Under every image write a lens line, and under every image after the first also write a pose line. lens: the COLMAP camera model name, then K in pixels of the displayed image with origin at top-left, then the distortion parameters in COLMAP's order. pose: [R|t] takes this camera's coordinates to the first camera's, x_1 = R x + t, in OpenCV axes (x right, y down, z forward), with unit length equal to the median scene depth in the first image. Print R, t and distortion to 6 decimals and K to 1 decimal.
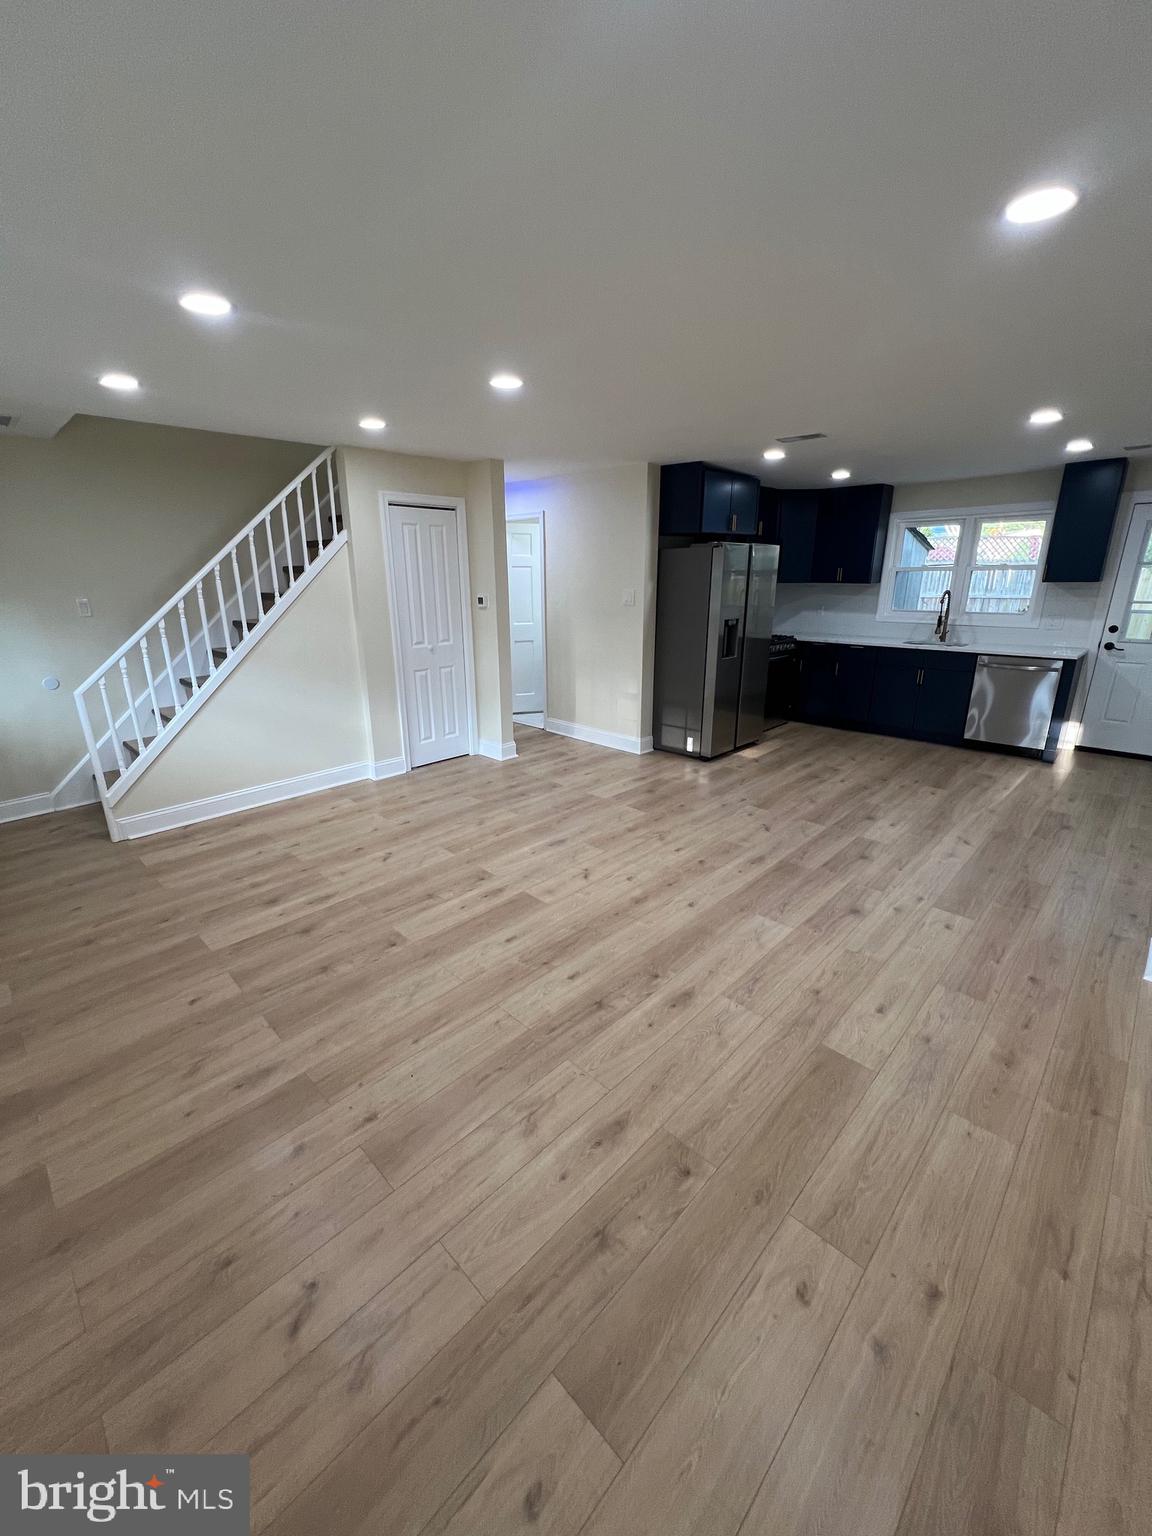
lens RADIAL K [[613.8, 0, 577.4], [0, 613.8, 769.9], [0, 0, 1]] dist [-0.002175, 0.000198]
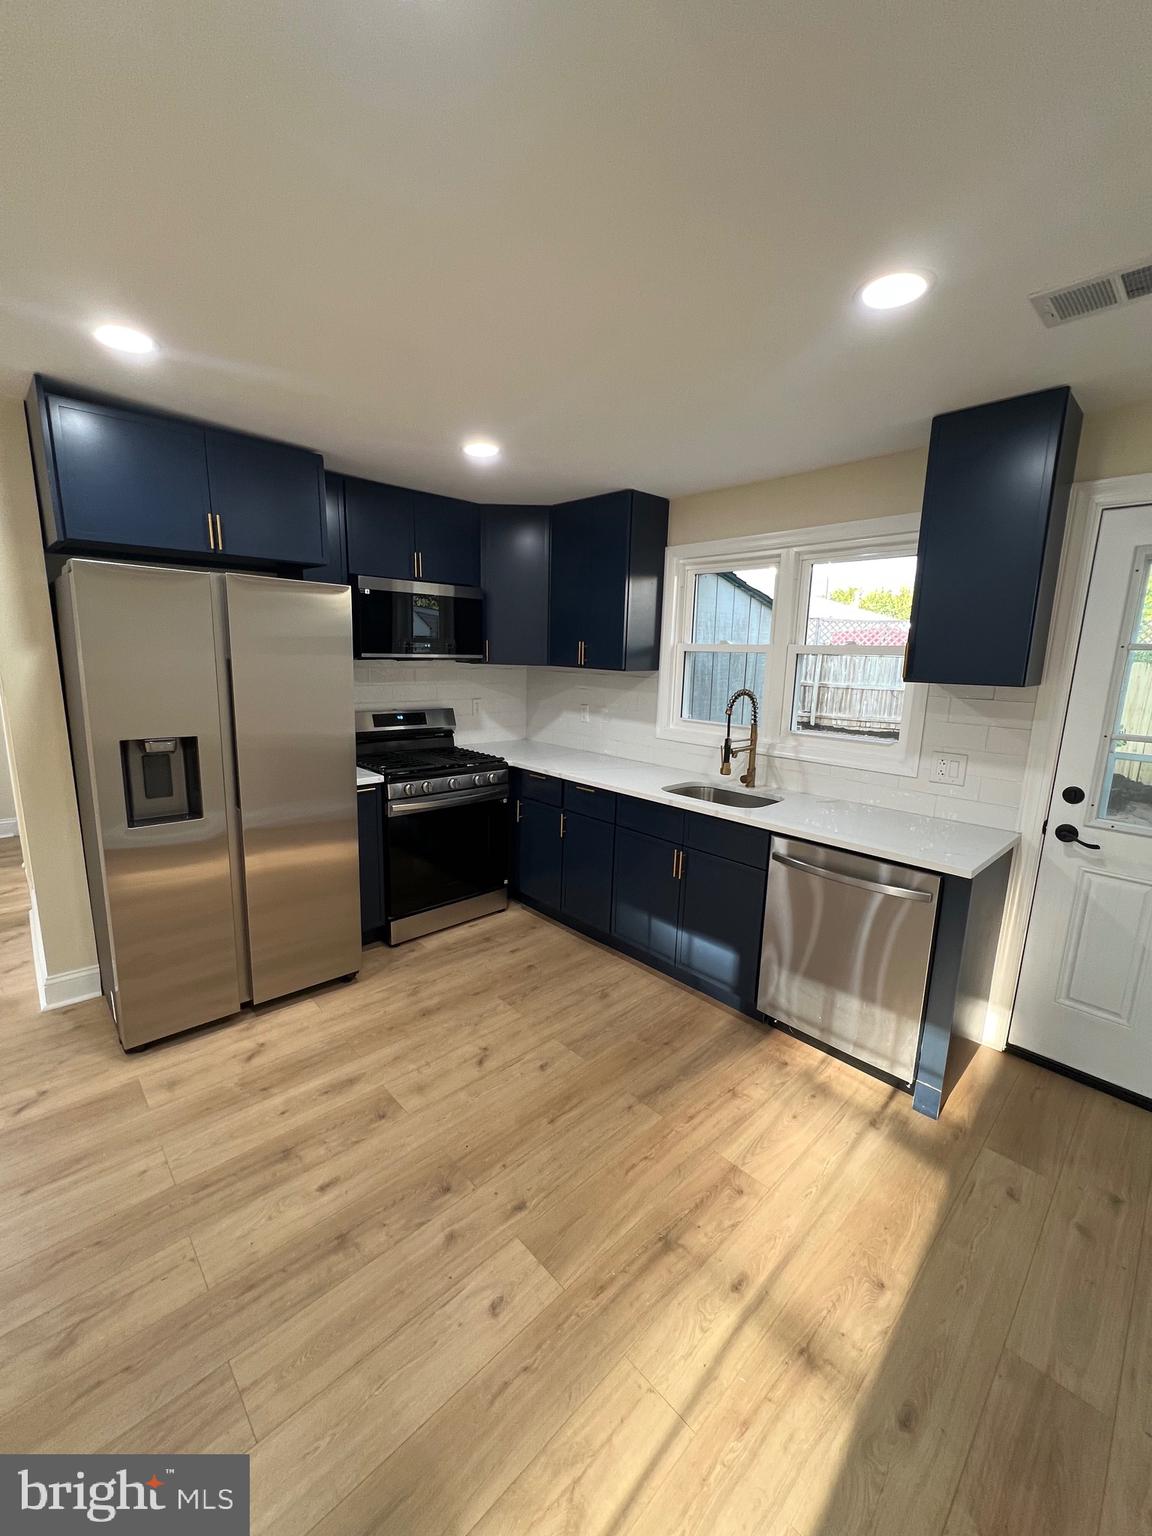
lens RADIAL K [[613.8, 0, 577.4], [0, 613.8, 769.9], [0, 0, 1]] dist [-0.002175, 0.000198]
pose [[0.998522, 0.043324, -0.032816, 0.717187], [-0.046923, 0.991867, -0.118309, -0.238578], [0.027423, 0.119674, 0.992434, 0.745558]]
